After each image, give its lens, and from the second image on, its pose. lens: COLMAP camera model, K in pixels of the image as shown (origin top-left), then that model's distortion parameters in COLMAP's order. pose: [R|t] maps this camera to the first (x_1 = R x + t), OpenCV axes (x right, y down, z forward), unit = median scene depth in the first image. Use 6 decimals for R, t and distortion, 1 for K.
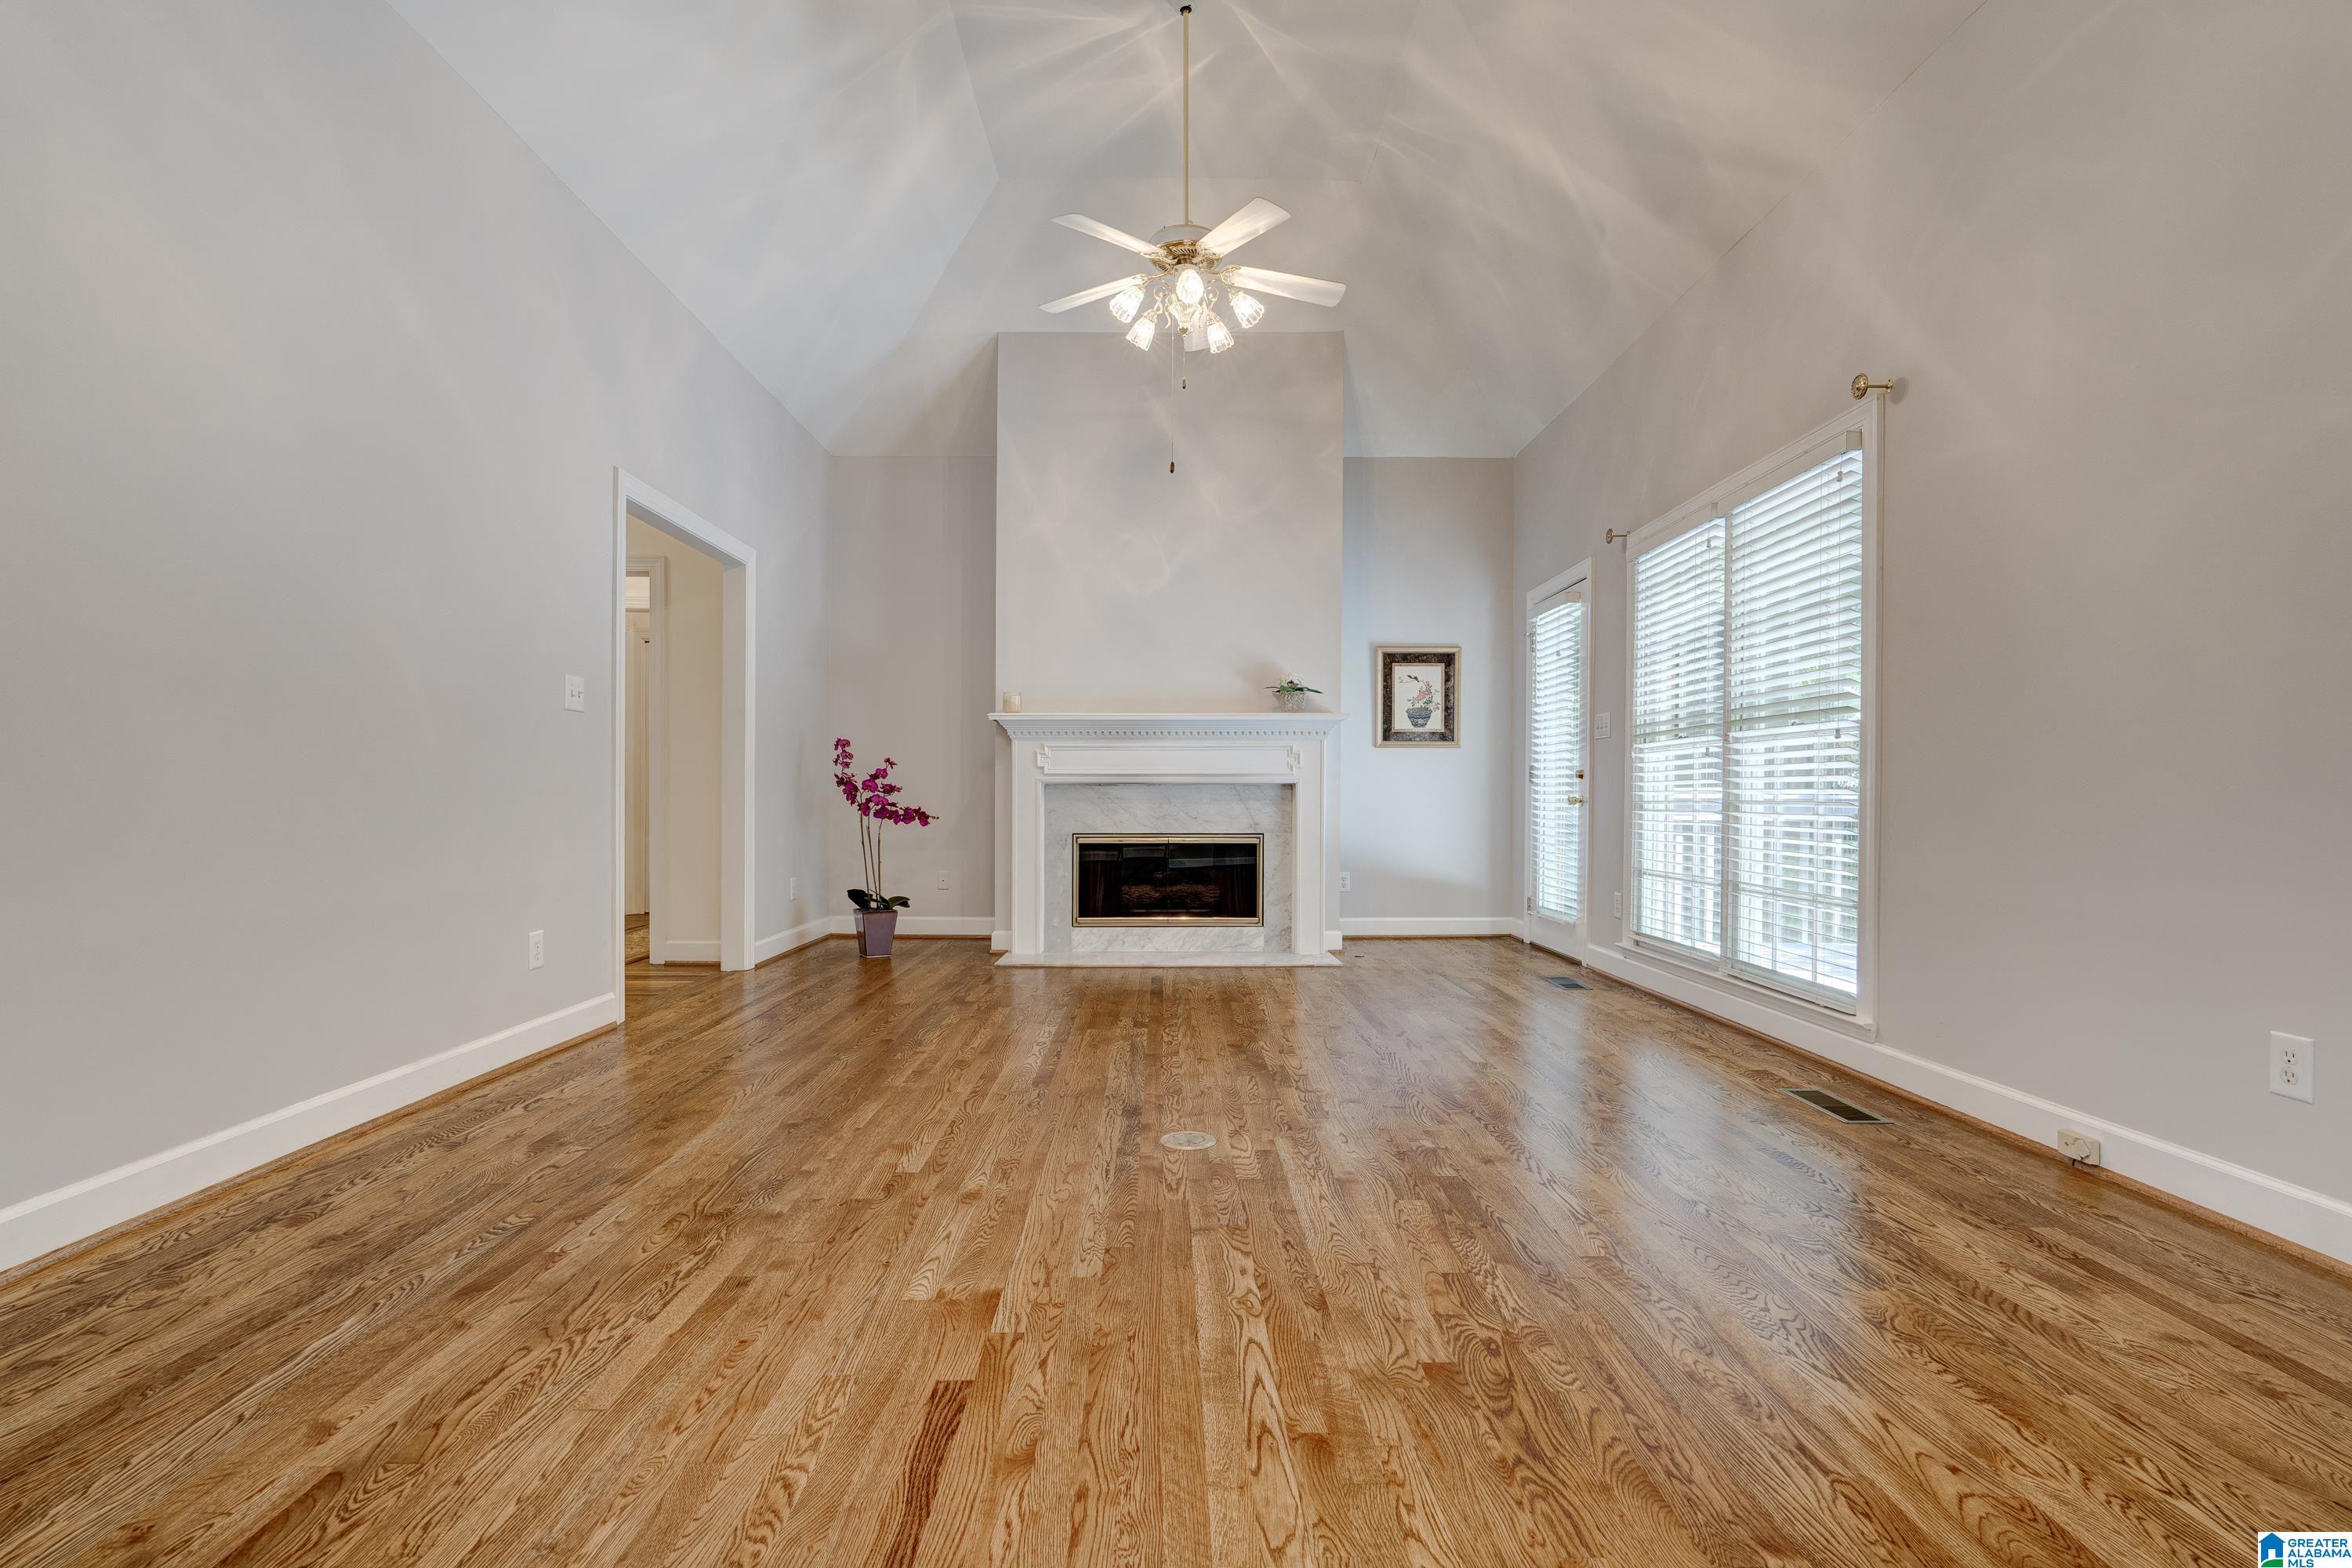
lens RADIAL K [[1069.2, 0, 1175.4], [0, 1069.2, 793.0], [0, 0, 1]] dist [-0.003591, -0.000005]
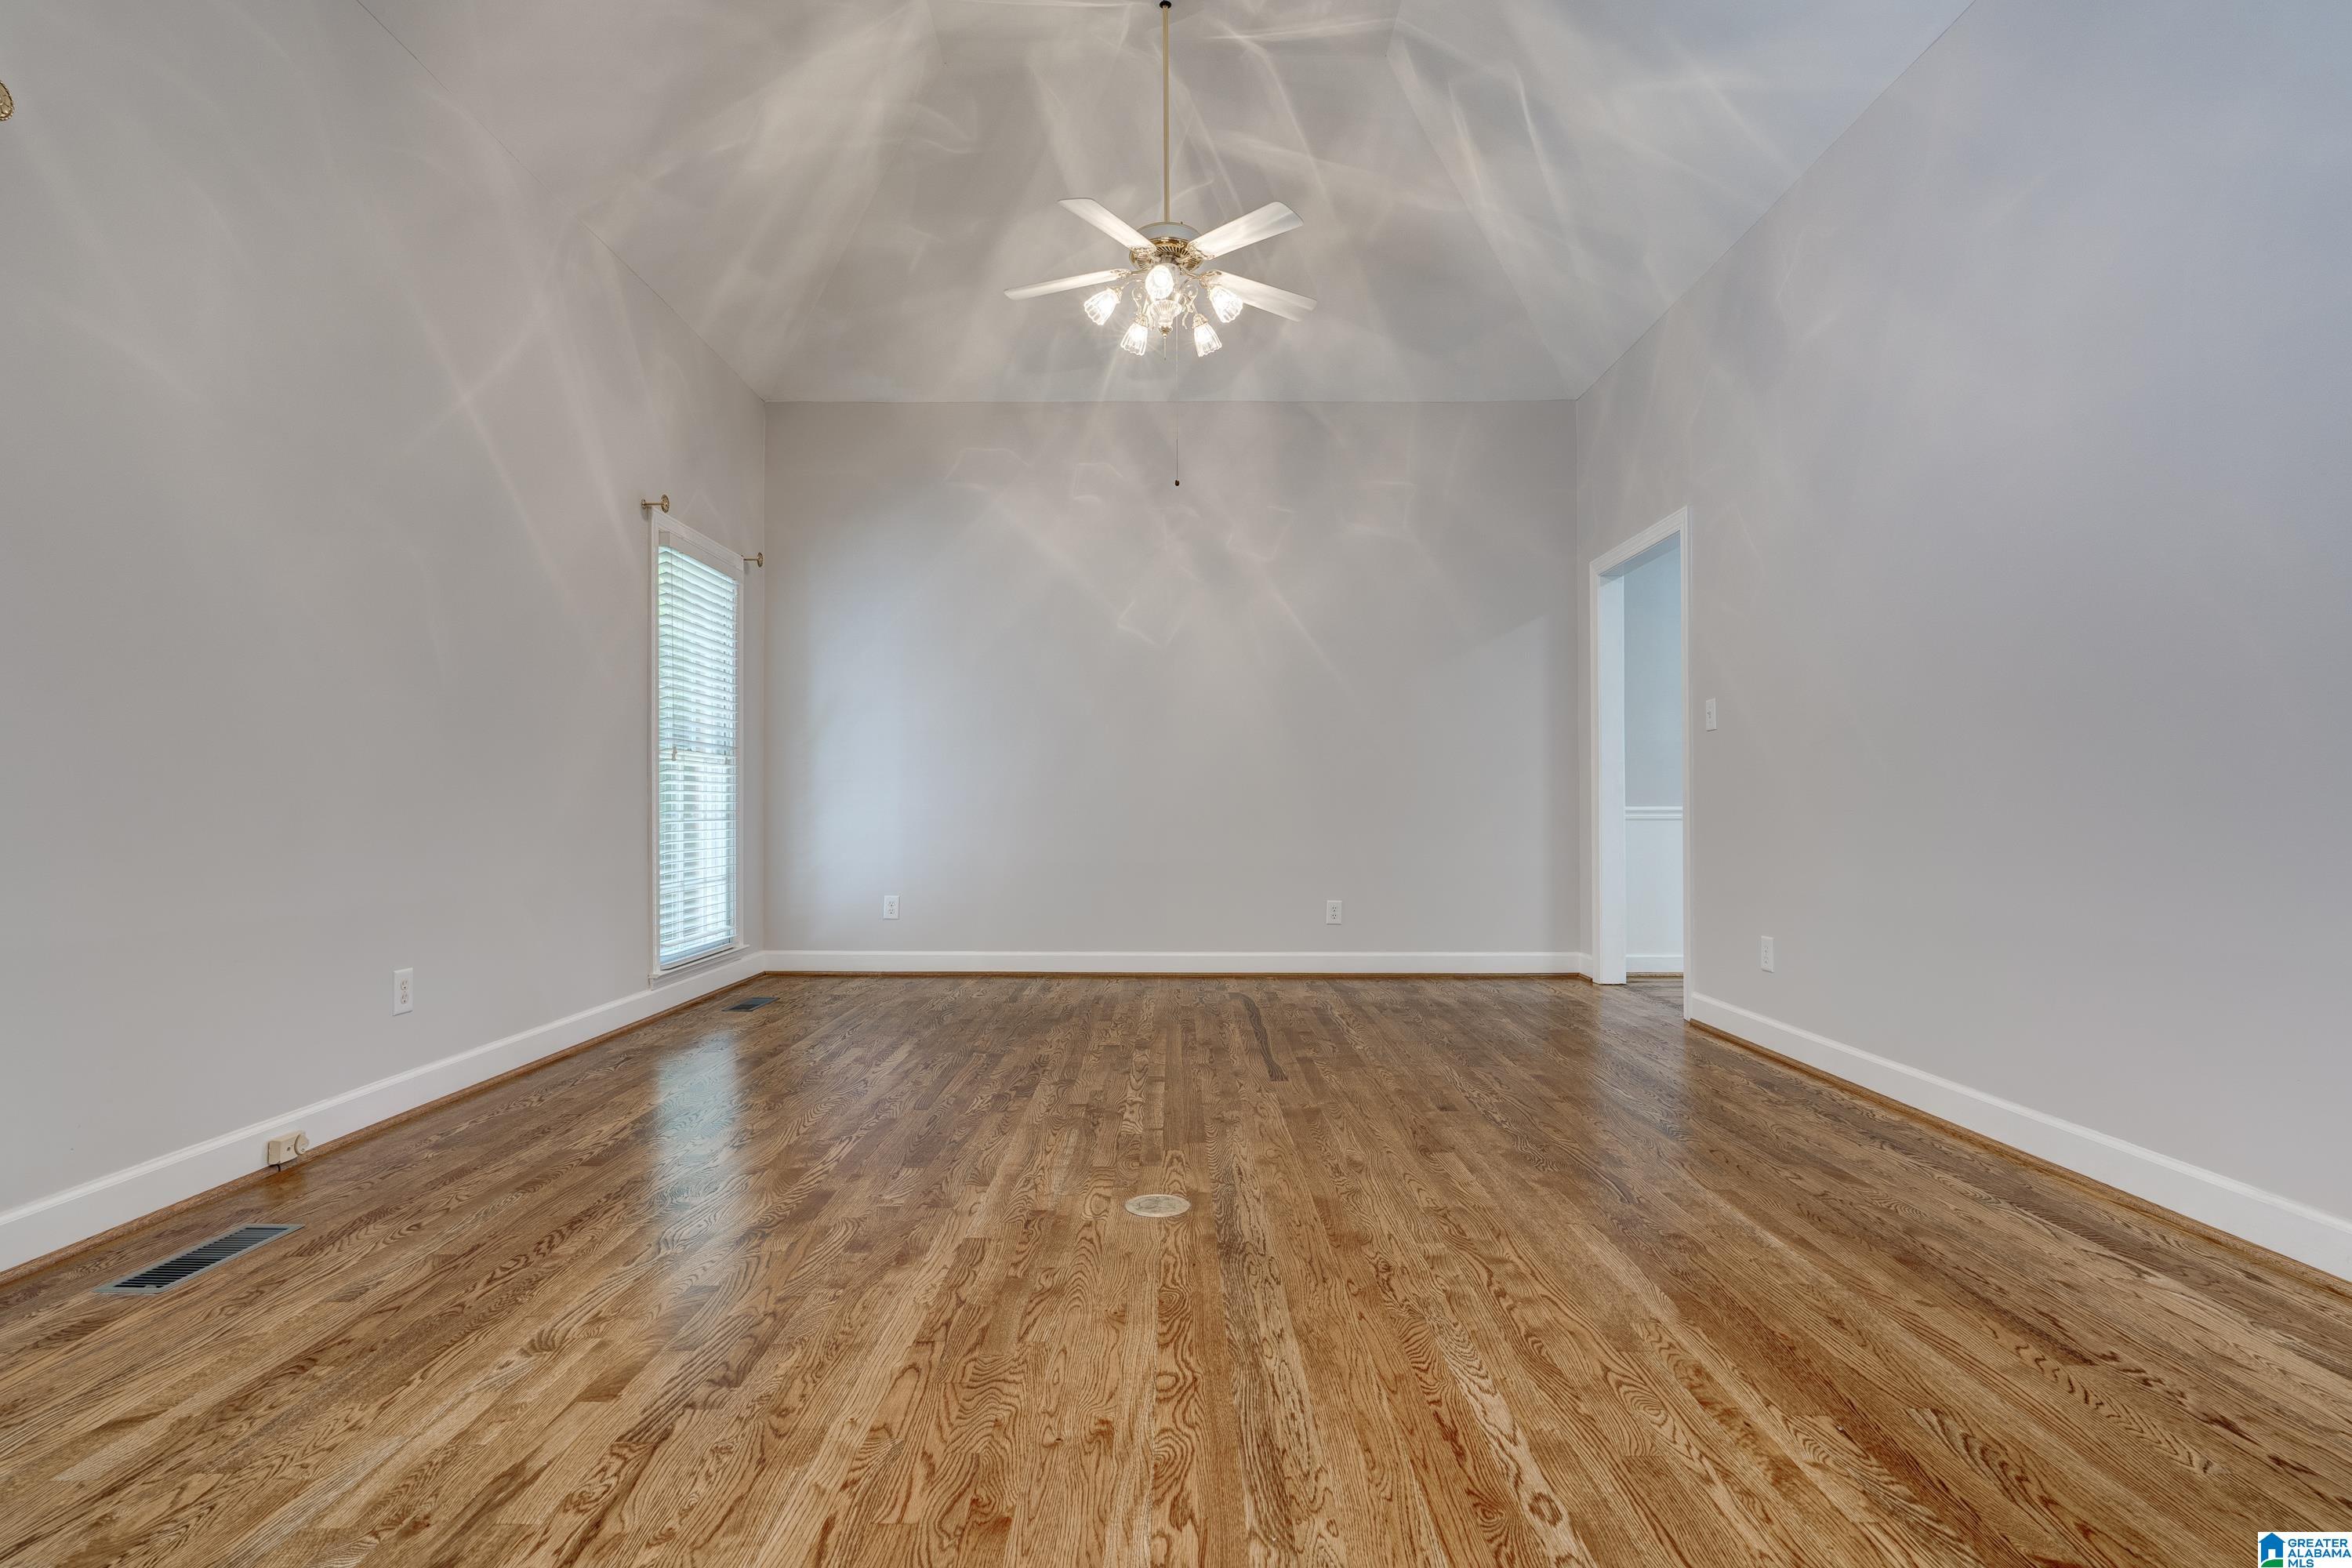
lens RADIAL K [[1152.3, 0, 1175.0], [0, 1152.3, 795.7], [0, 0, 1]] dist [0.000248, 0.000011]
pose [[-0.999935, -0.002721, 0.011114, -0.012919], [-0.002887, 0.999884, -0.014986, 0.009823], [-0.011072, -0.015017, -0.999826, 2.163006]]
